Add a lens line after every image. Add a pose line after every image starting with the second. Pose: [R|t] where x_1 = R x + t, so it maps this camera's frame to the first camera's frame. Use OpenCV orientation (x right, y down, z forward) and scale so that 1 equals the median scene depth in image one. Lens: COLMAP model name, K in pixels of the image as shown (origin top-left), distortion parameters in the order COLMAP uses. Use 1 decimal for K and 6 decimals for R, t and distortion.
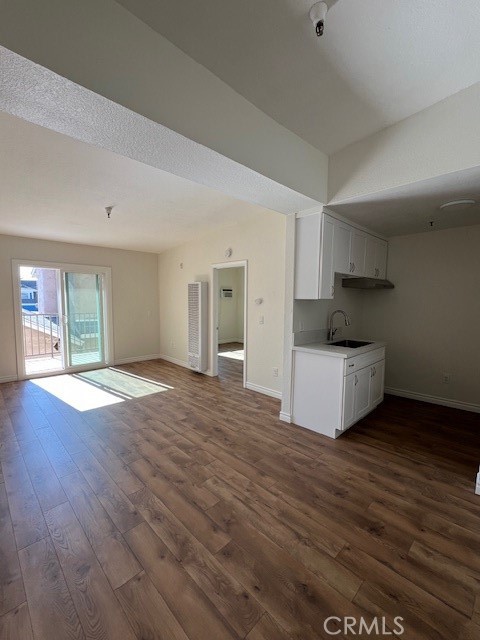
lens RADIAL K [[266.7, 0, 242.0], [0, 266.7, 321.3], [0, 0, 1]] dist [0.001173, 0.000069]
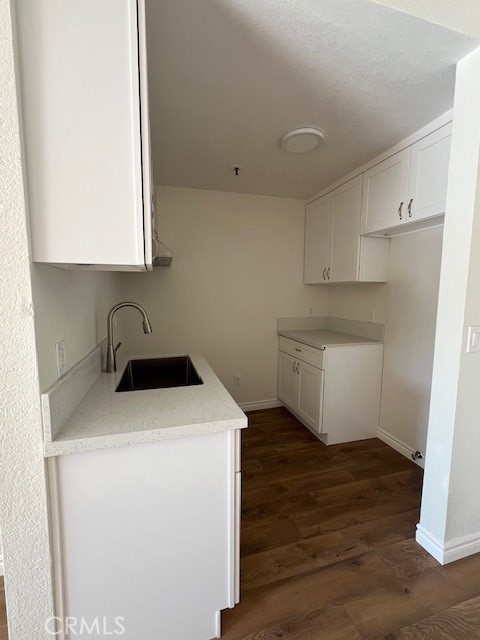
lens RADIAL K [[275.0, 0, 241.1], [0, 275.0, 323.1], [0, 0, 1]] dist [0.000538, 0.000080]
pose [[0.470218, -0.107324, 0.876001, 0.060855], [0.073043, 0.993906, 0.082561, -0.035744], [-0.879523, 0.025164, 0.475191, 0.721381]]
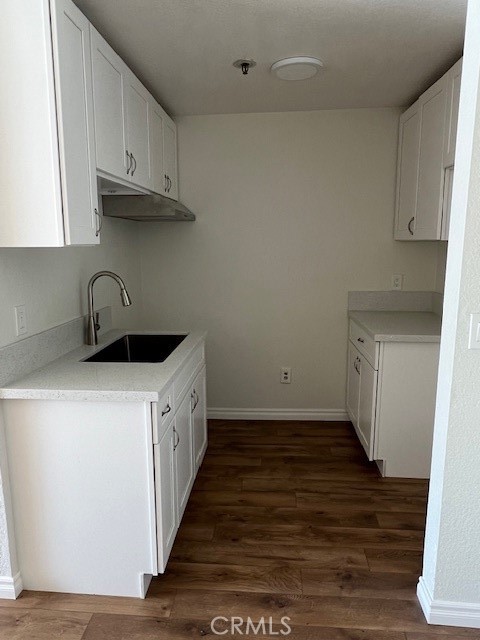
lens RADIAL K [[456.5, 0, 229.4], [0, 456.5, 309.8], [0, 0, 1]] dist [-0.006784, -0.001966]
pose [[0.763752, -0.110549, 0.635973, 0.061466], [0.069031, 0.993564, 0.089808, -0.038364], [-0.641808, -0.024689, 0.766468, 0.400571]]
